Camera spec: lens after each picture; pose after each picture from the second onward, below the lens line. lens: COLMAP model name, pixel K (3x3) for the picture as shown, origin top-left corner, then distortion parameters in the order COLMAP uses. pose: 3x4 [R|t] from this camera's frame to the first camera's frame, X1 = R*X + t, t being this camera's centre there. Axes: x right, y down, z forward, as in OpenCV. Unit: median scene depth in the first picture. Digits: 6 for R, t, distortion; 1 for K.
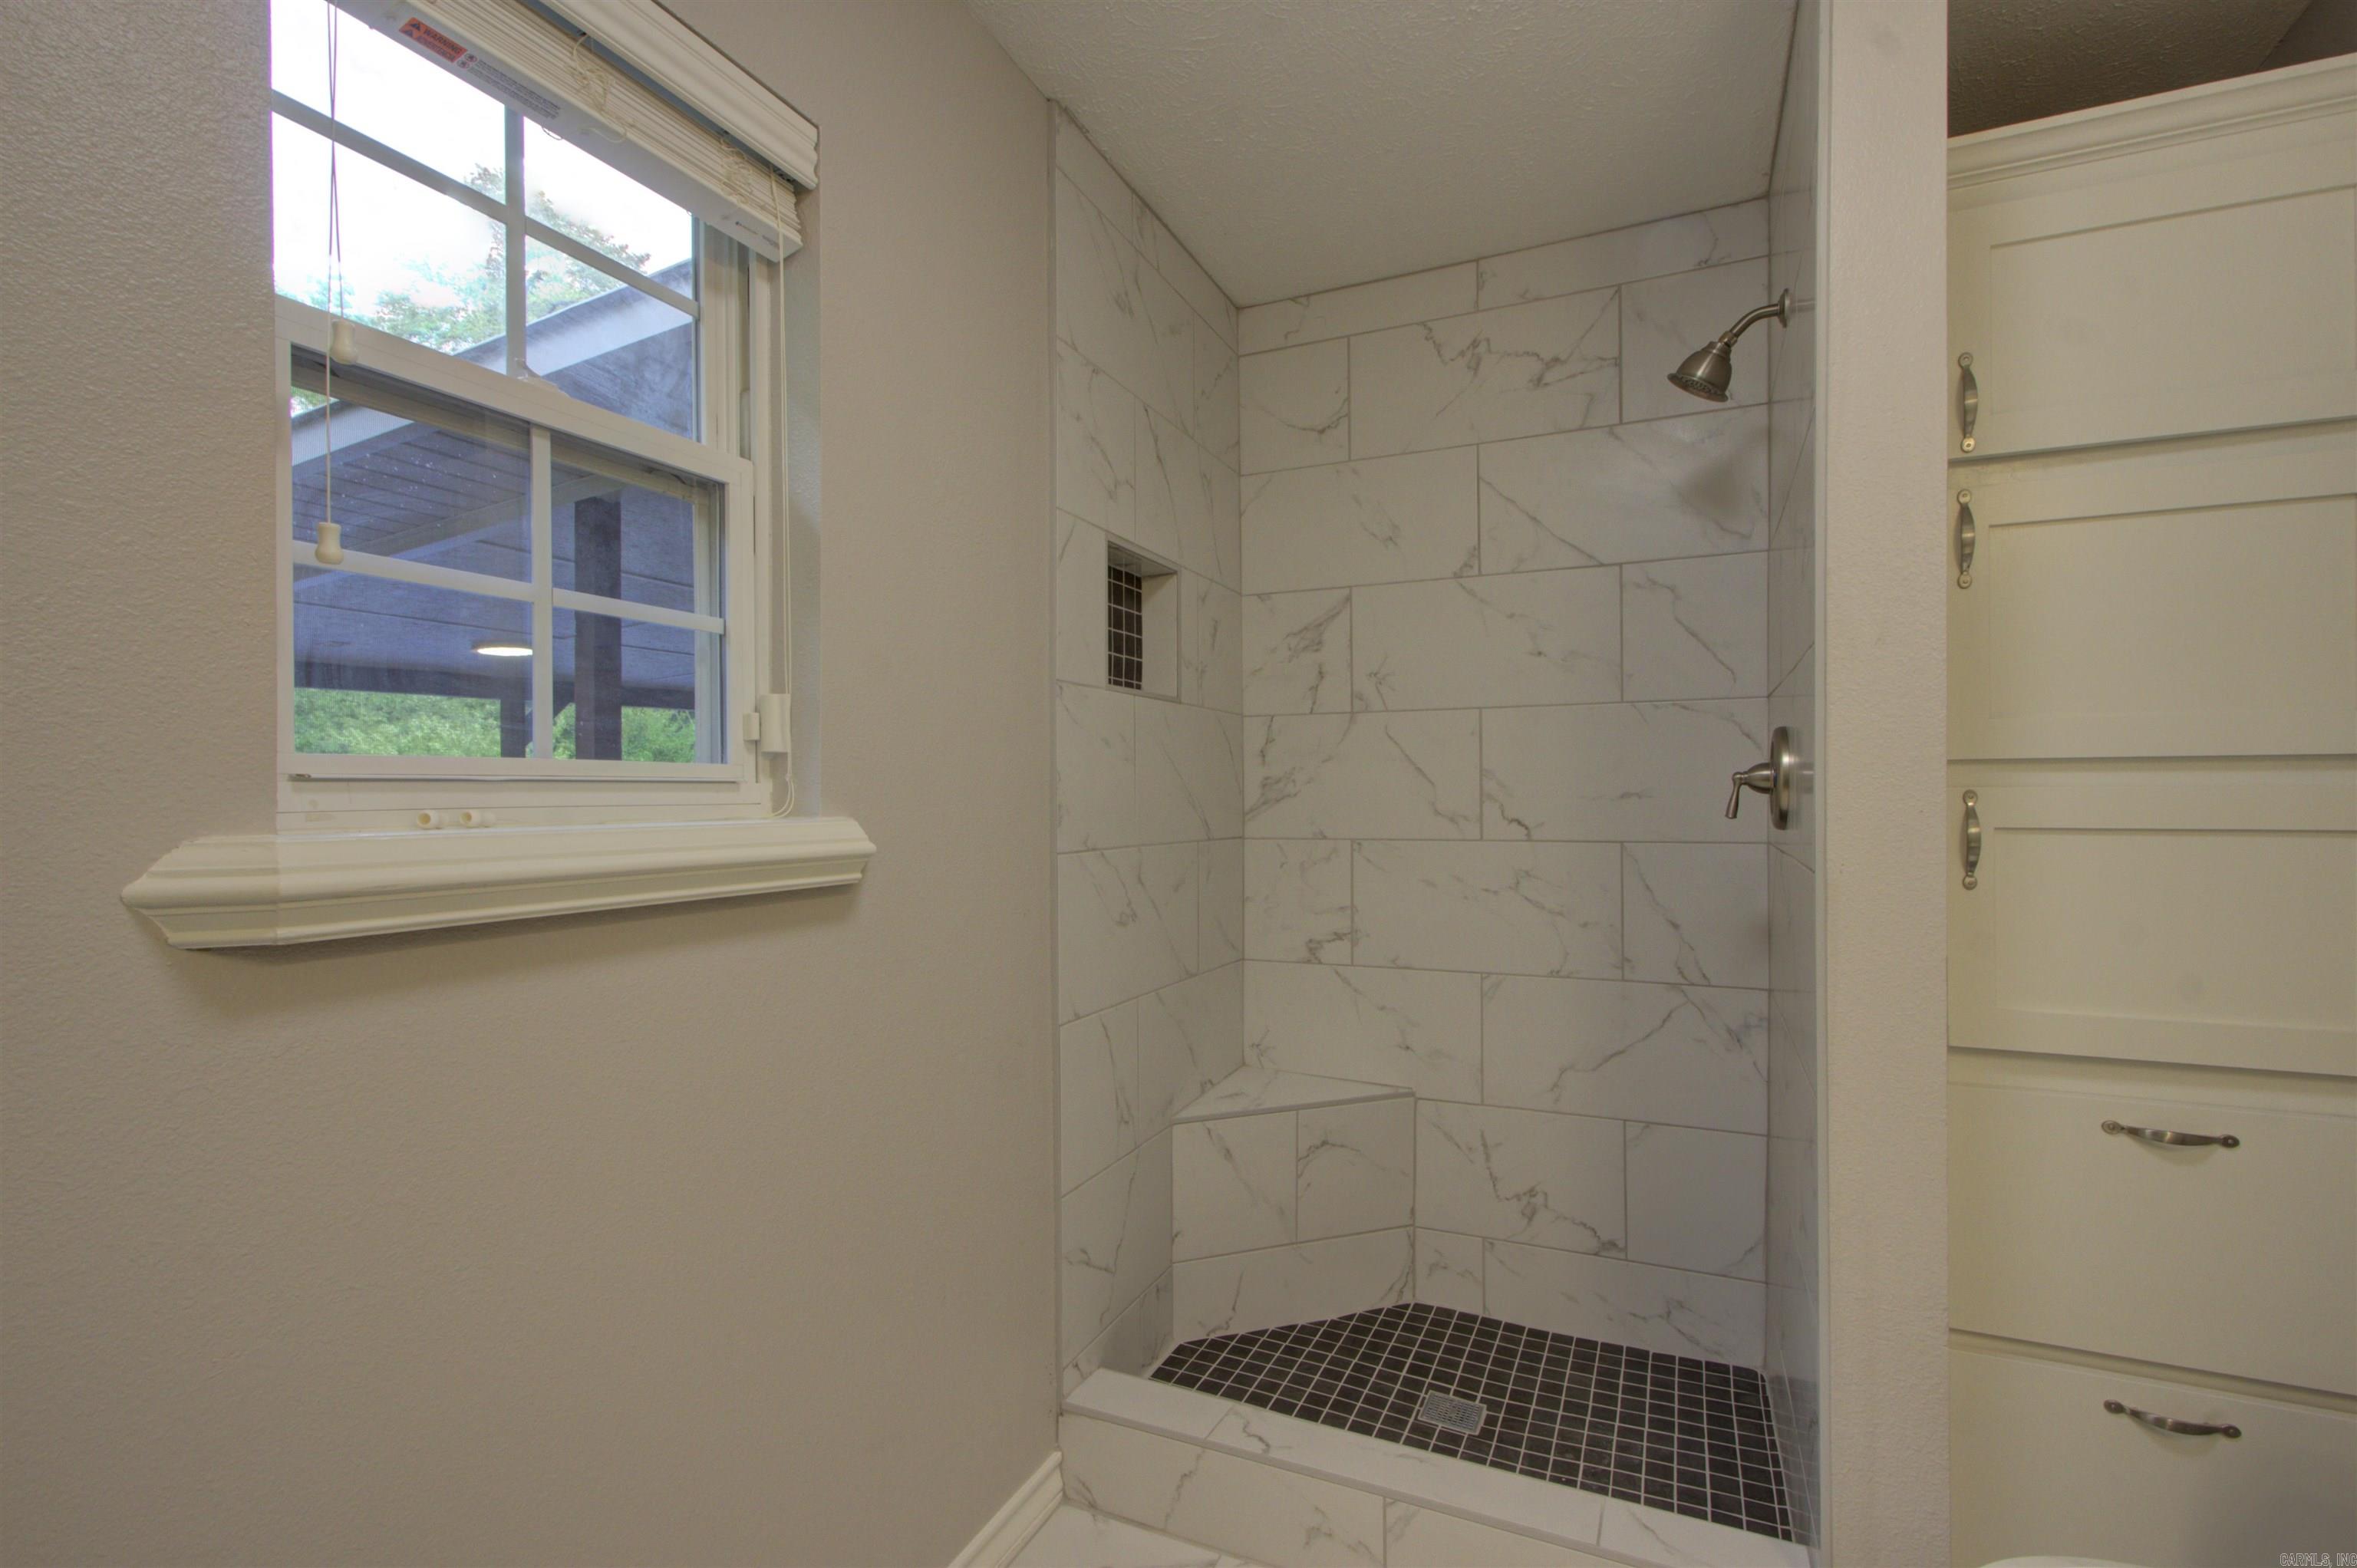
lens RADIAL K [[1074.8, 0, 1189.1], [0, 1074.8, 788.7], [0, 0, 1]] dist [0.000690, 0.003817]
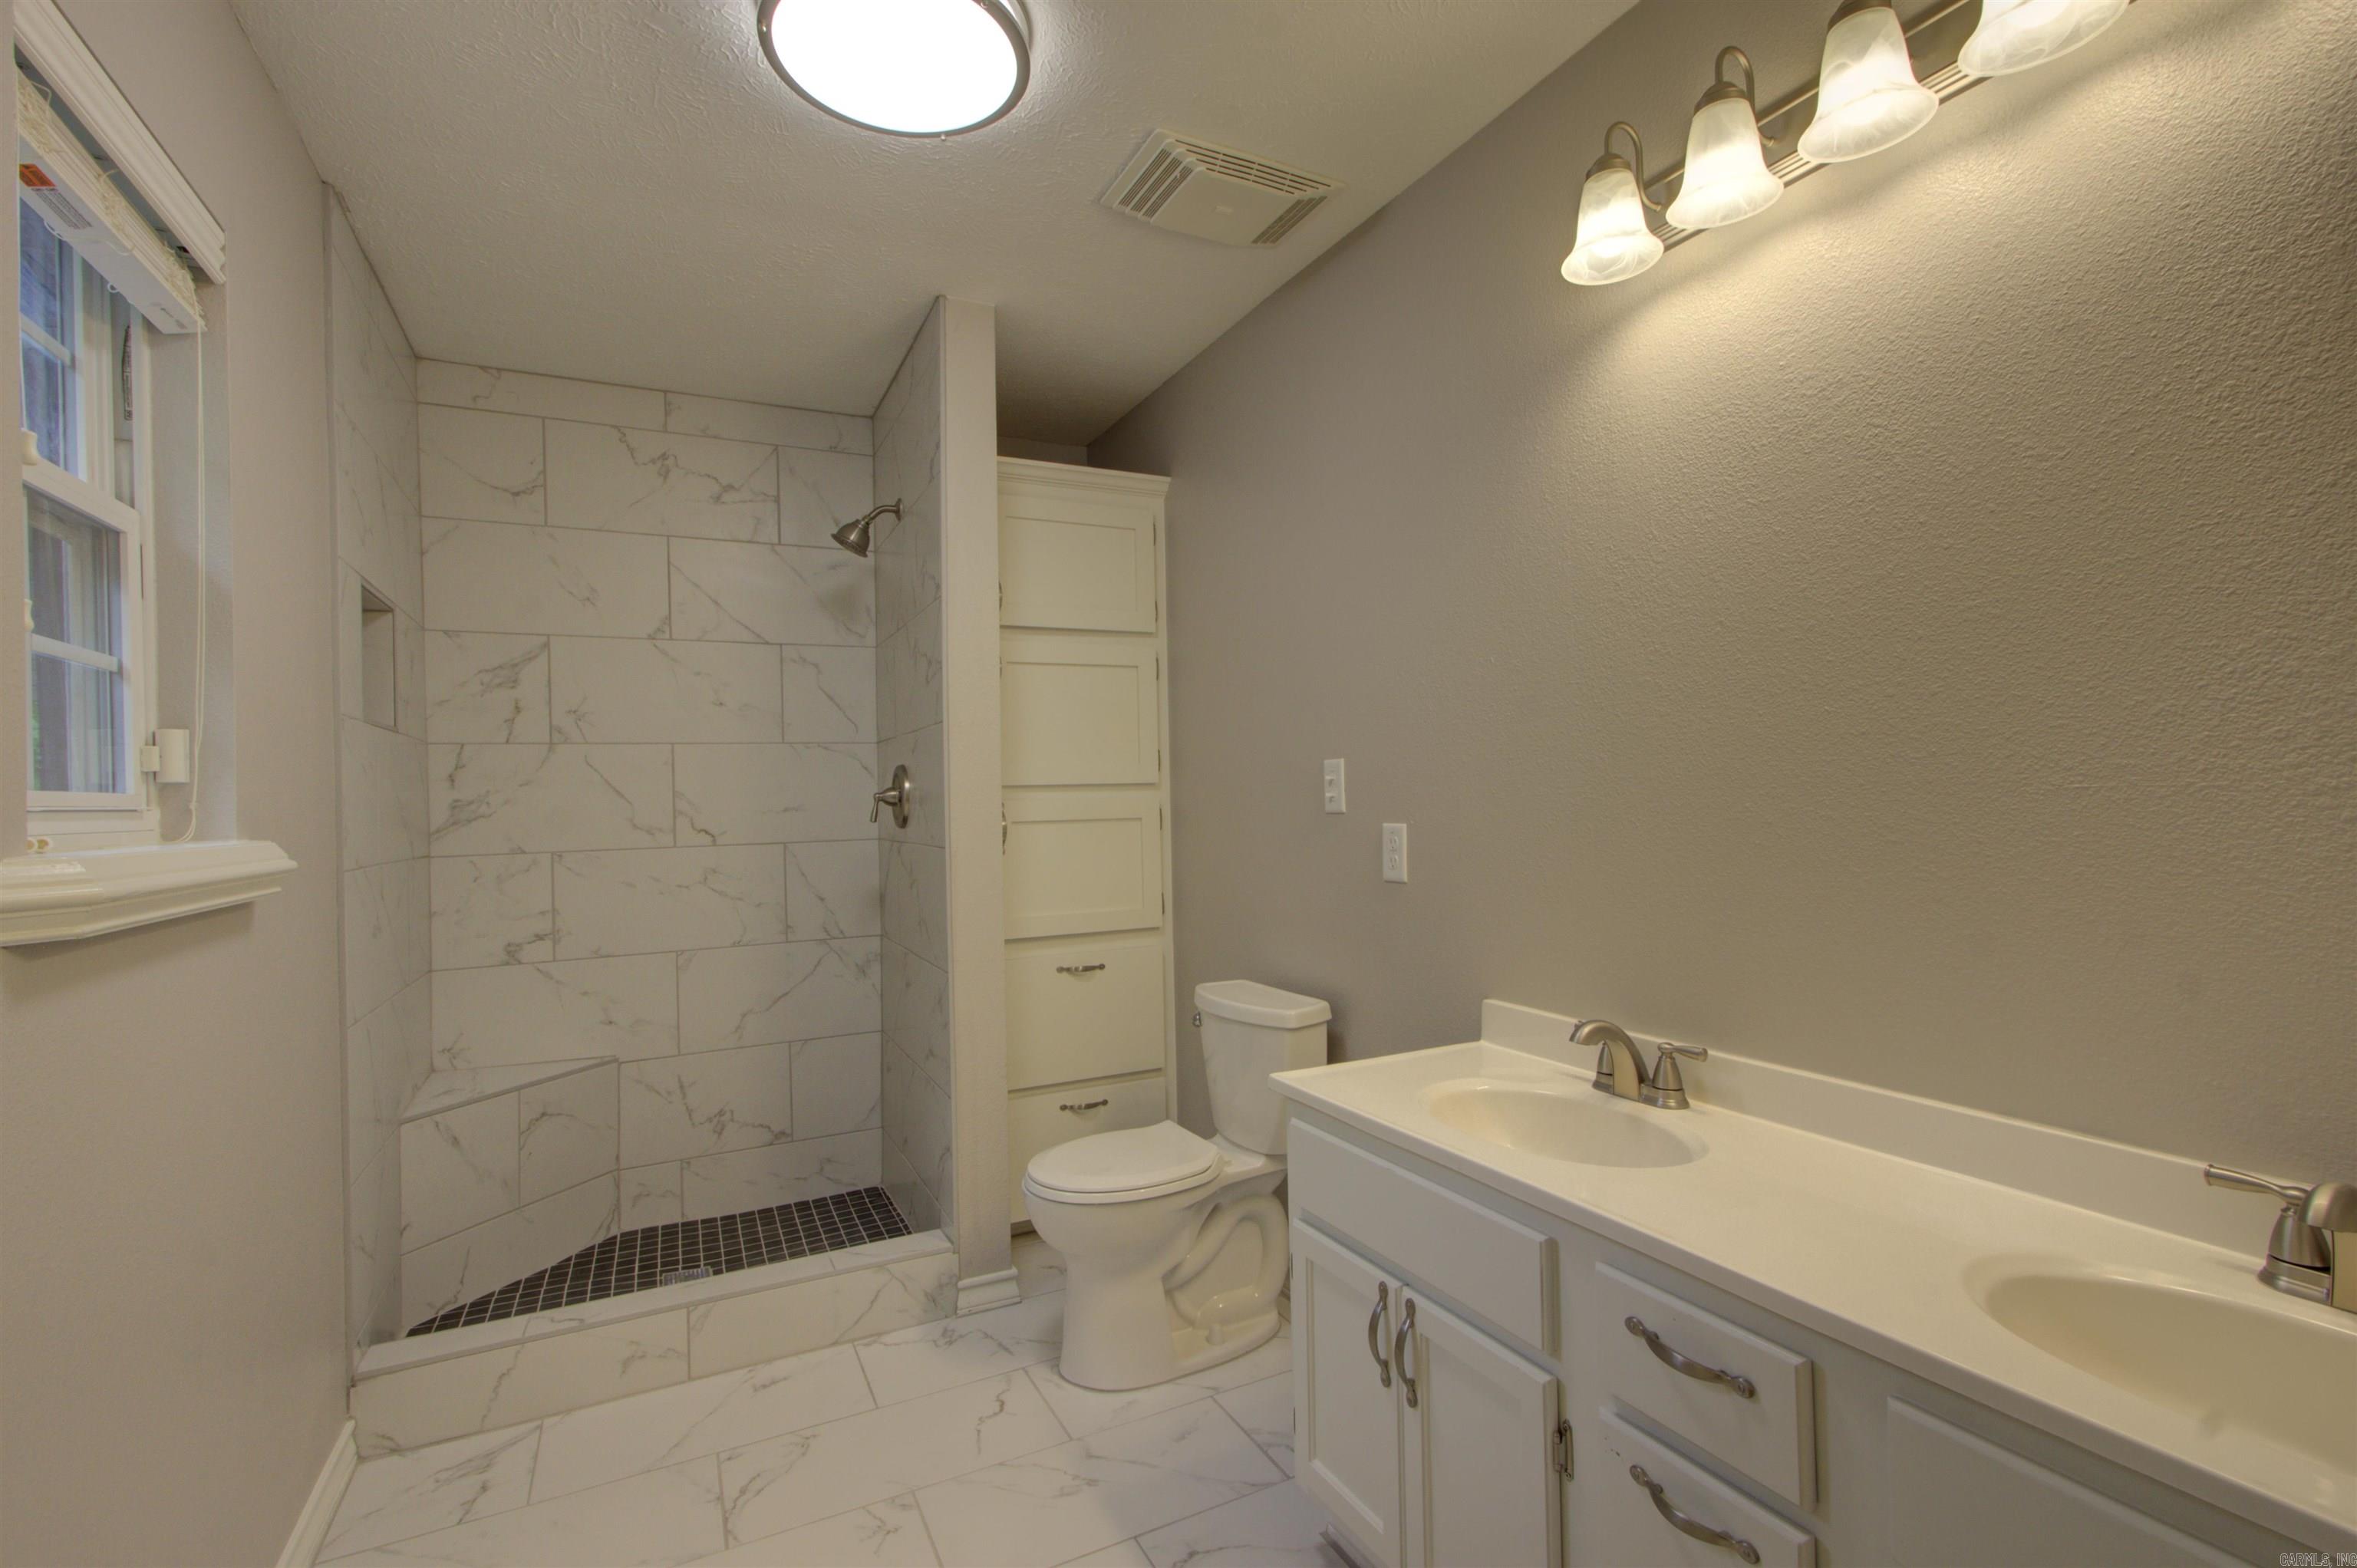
lens RADIAL K [[1074.8, 0, 1182.0], [0, 1074.8, 790.5], [0, 0, 1]] dist [0.000690, 0.003817]
pose [[0.638027, -0.006078, 0.769990, -0.351159], [0.017407, 0.999827, -0.006532, -0.000610], [-0.769817, 0.017571, 0.638023, -0.297538]]
